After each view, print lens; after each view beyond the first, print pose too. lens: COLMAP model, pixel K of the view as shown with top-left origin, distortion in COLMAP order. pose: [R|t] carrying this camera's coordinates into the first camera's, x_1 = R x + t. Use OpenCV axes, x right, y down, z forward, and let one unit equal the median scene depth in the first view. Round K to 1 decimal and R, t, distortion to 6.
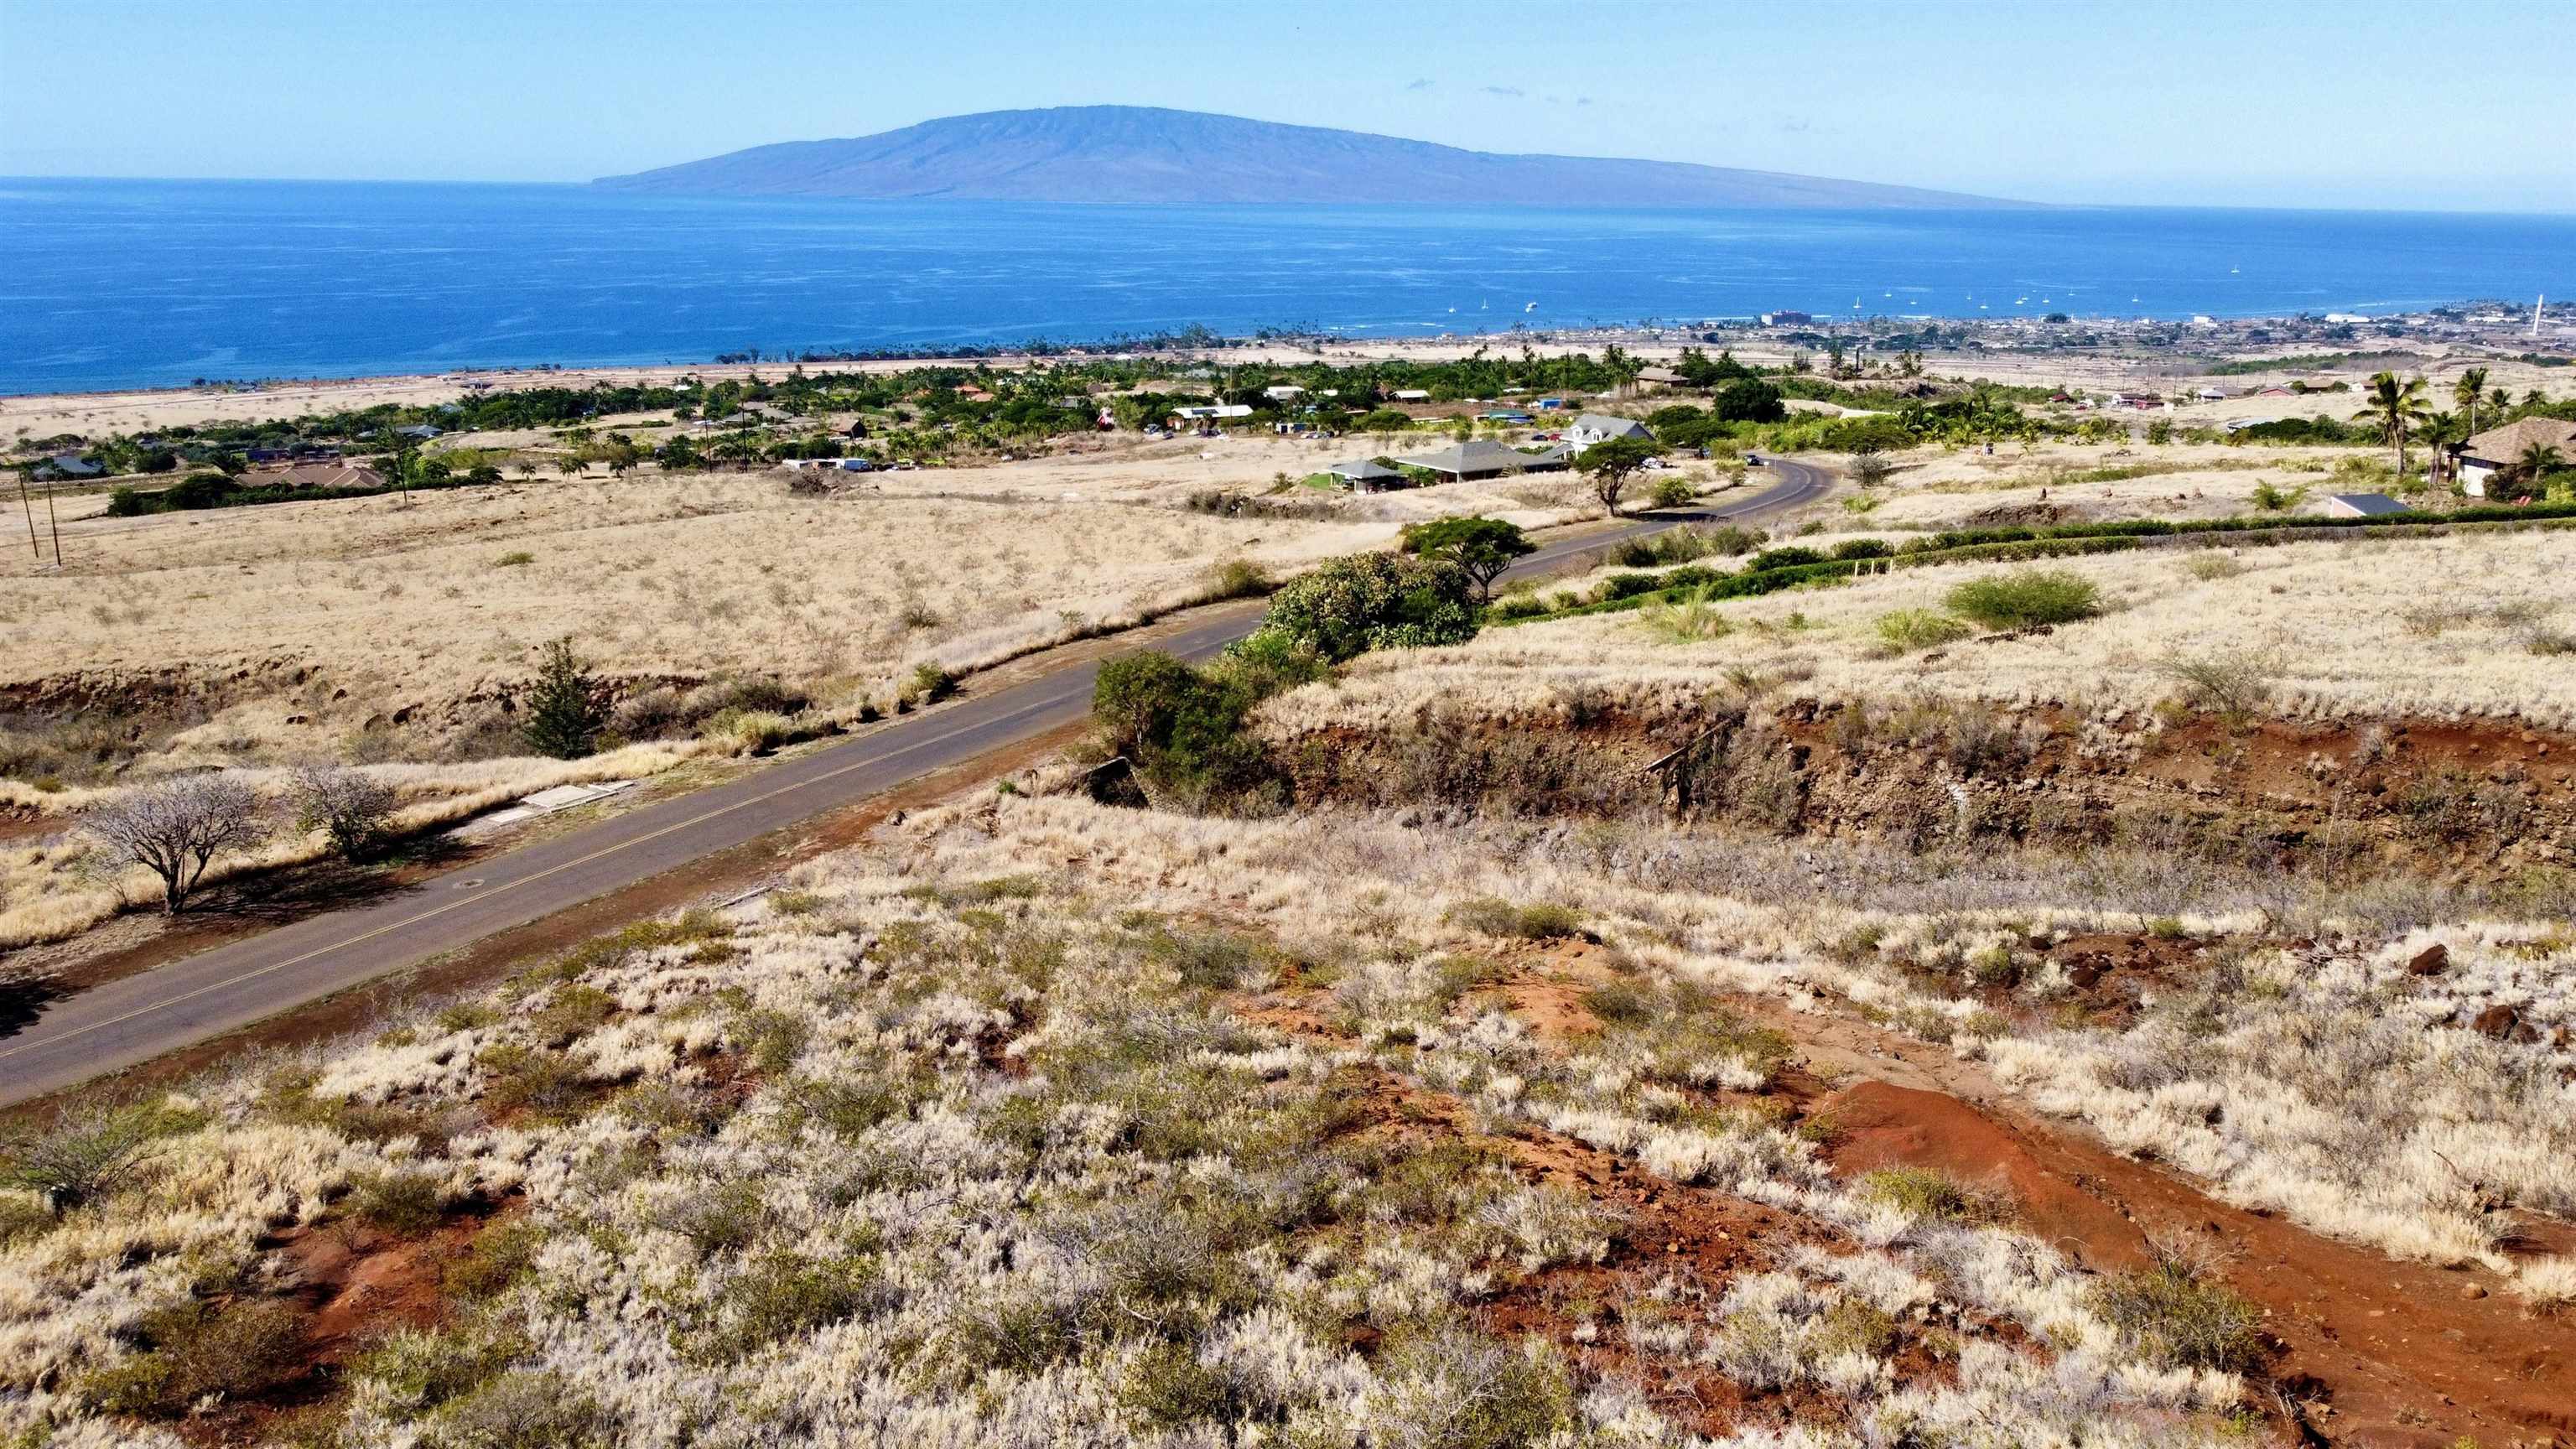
lens RADIAL K [[1953.5, 0, 1277.9], [0, 1953.5, 723.4], [0, 0, 1]] dist [0.006287, -0.007055]
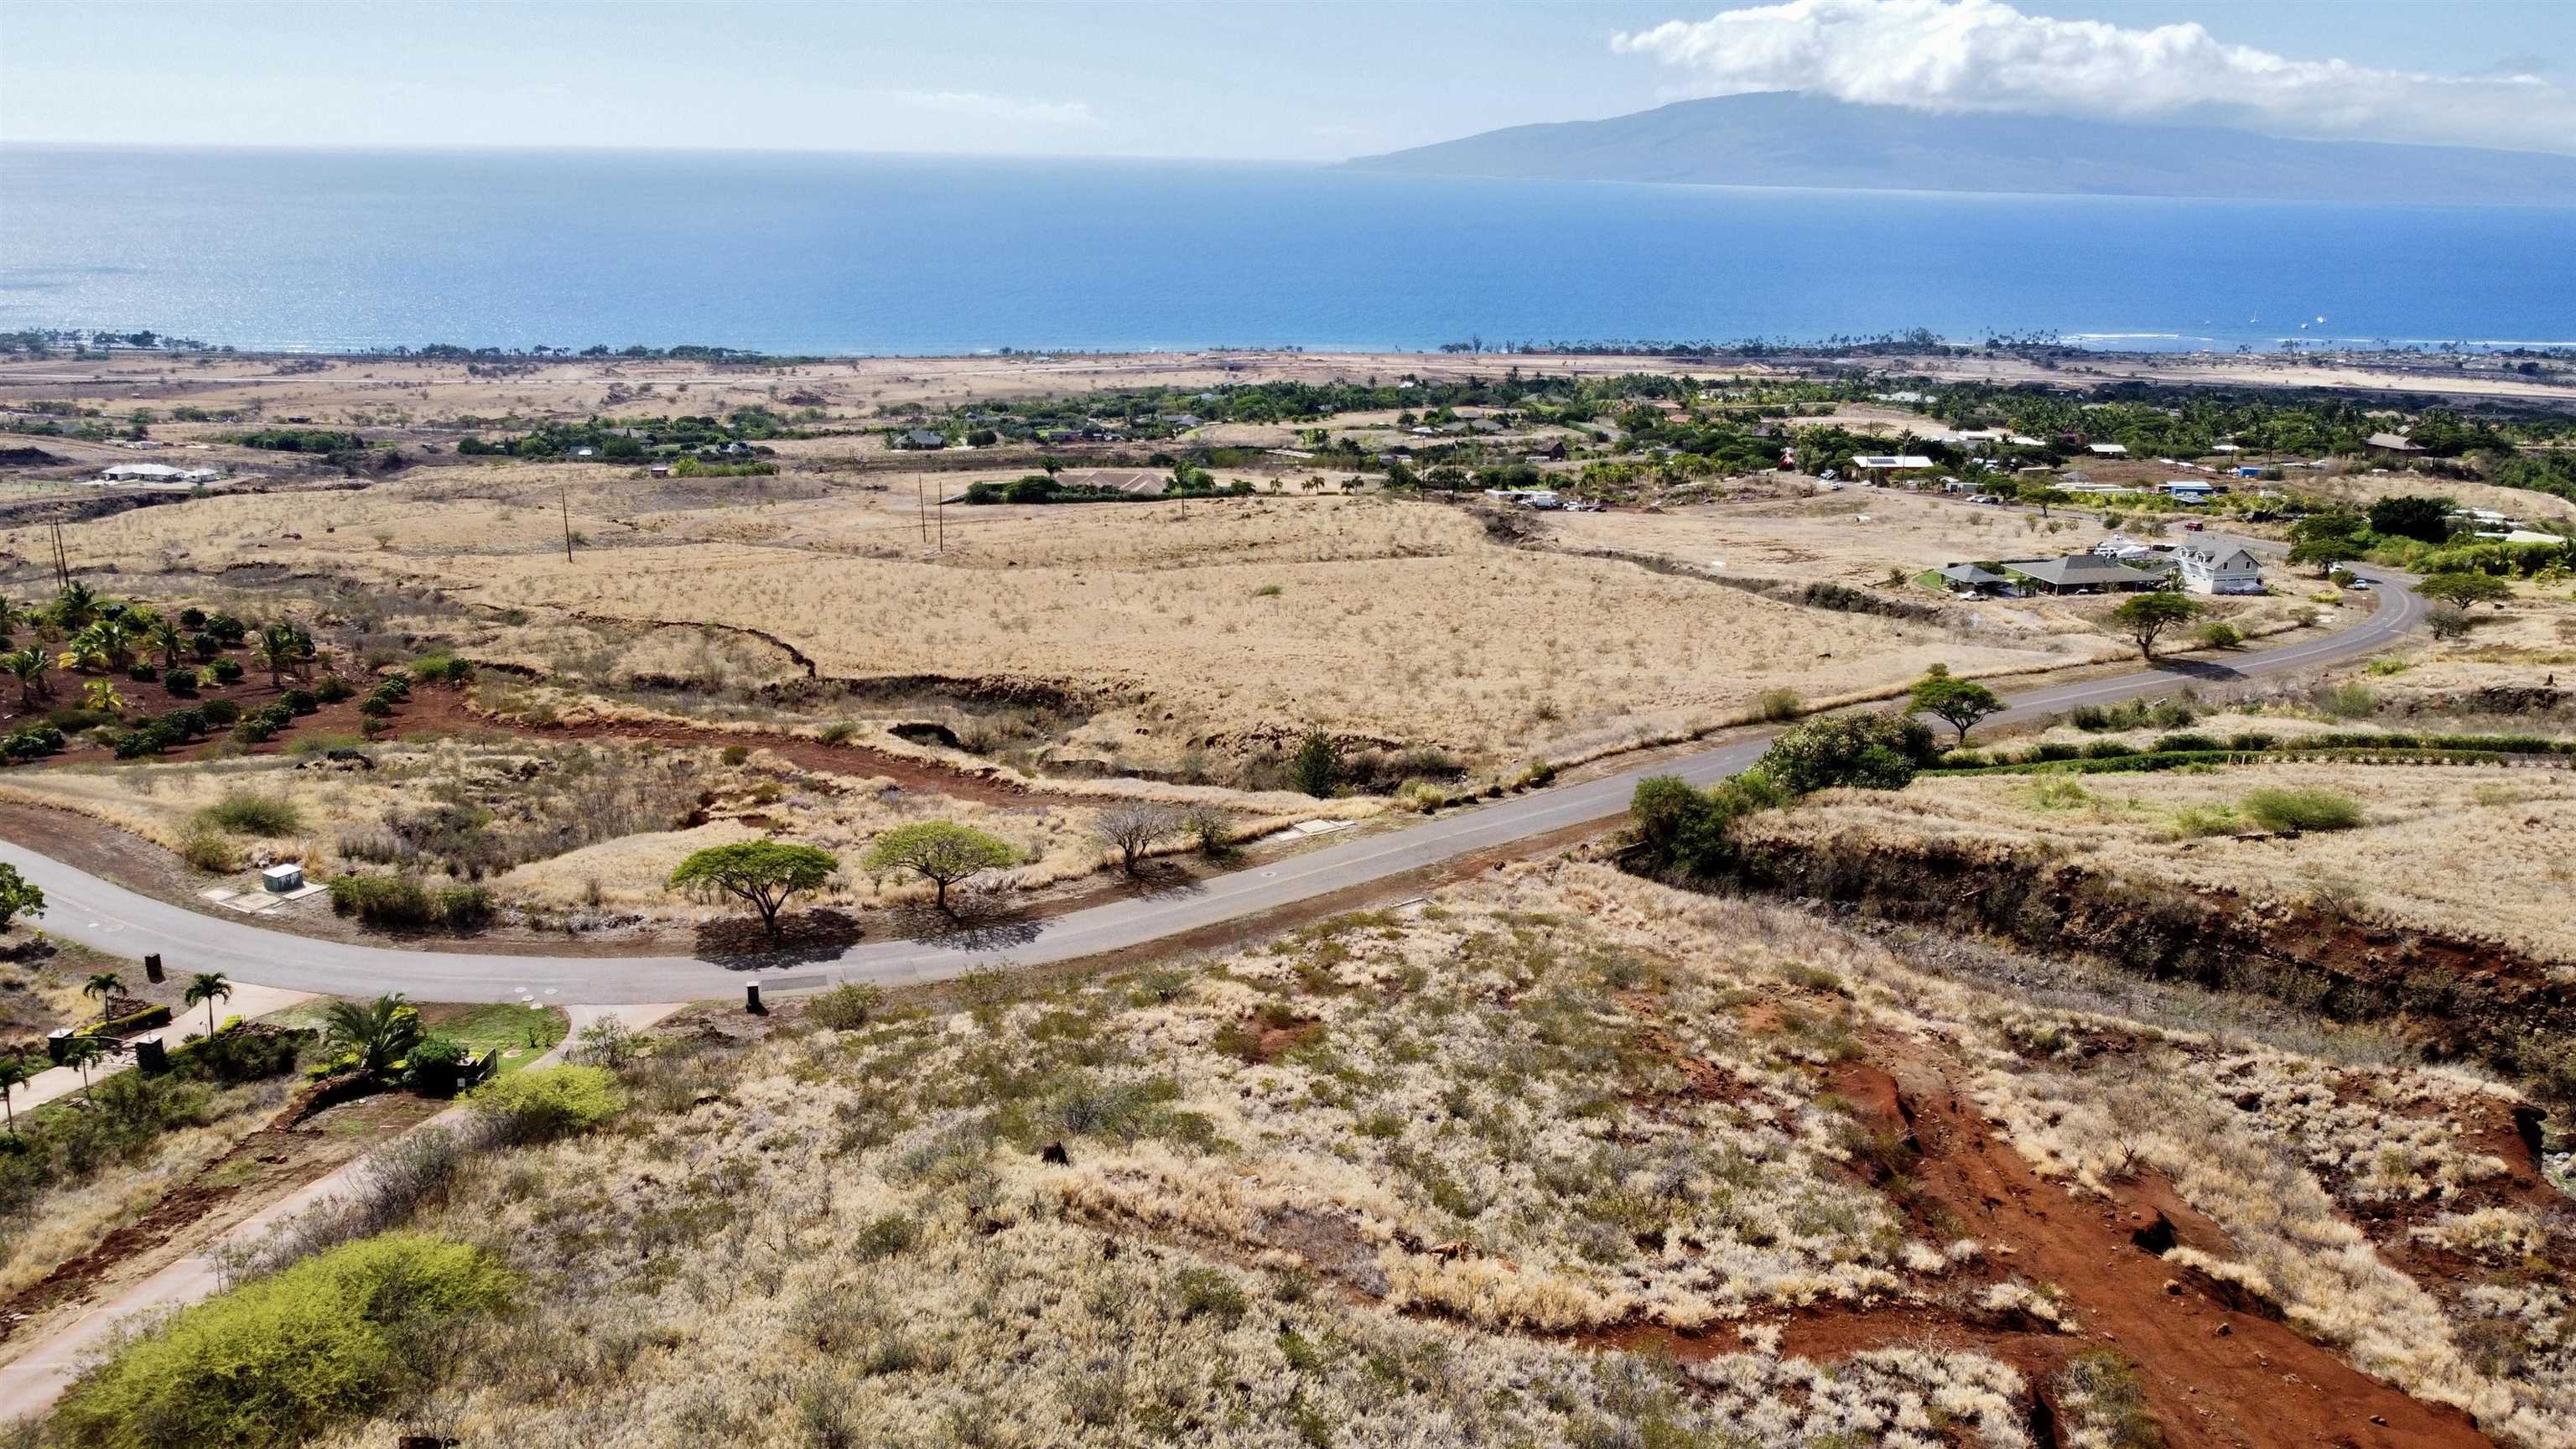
lens RADIAL K [[1956.1, 0, 1282.0], [0, 1956.1, 726.1], [0, 0, 1]] dist [0.002439, -0.010100]
pose [[0.936652, 0.106921, -0.333543, 0.107983], [-0.103437, 0.994235, 0.028243, -0.059431], [0.334639, 0.008047, 0.942312, -0.397610]]
